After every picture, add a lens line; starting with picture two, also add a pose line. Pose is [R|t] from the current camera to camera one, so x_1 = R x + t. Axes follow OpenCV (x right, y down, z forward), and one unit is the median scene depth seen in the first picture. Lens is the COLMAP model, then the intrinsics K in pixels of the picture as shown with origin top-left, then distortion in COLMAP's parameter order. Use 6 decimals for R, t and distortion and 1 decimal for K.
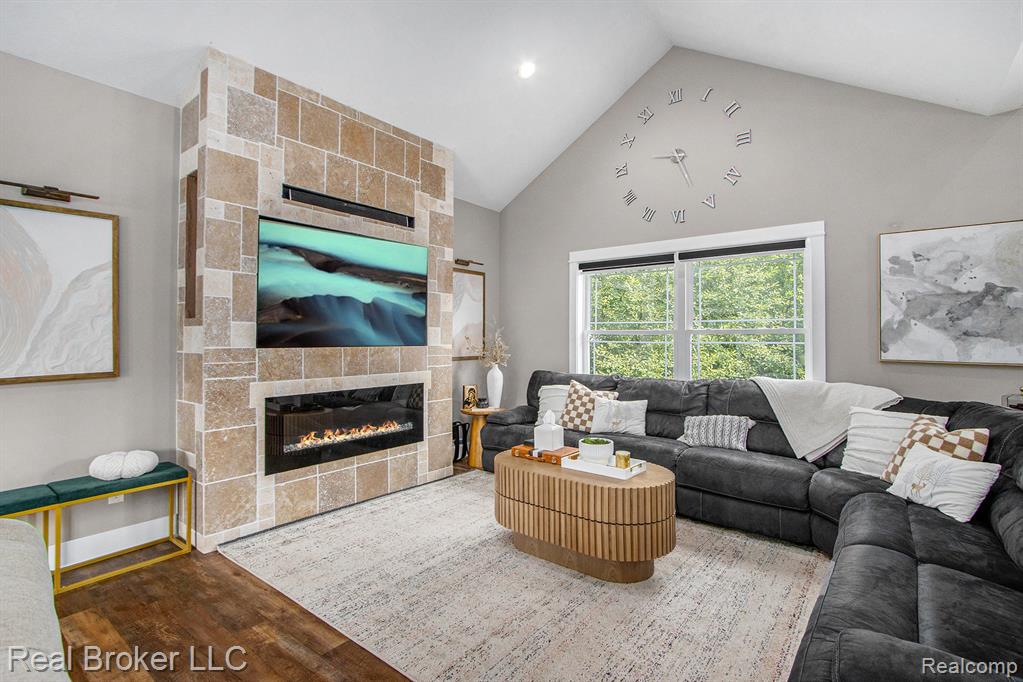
lens RADIAL K [[483.7, 0, 522.5], [0, 483.7, 332.9], [0, 0, 1]] dist [-0.005668, 0.000223]
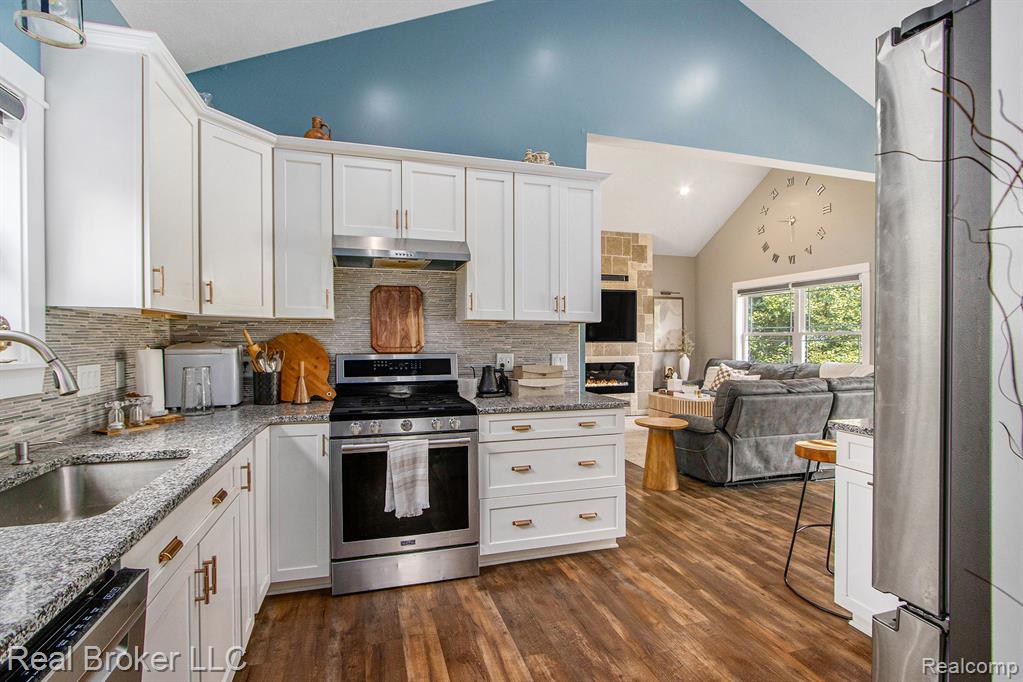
lens RADIAL K [[483.7, 0, 508.8], [0, 483.7, 338.9], [0, 0, 1]] dist [-0.005668, 0.000223]
pose [[0.807034, -0.006718, -0.590466, 0.522311], [0.012758, 0.999900, 0.006061, -0.005794], [0.590367, -0.012424, 0.807040, -0.826429]]
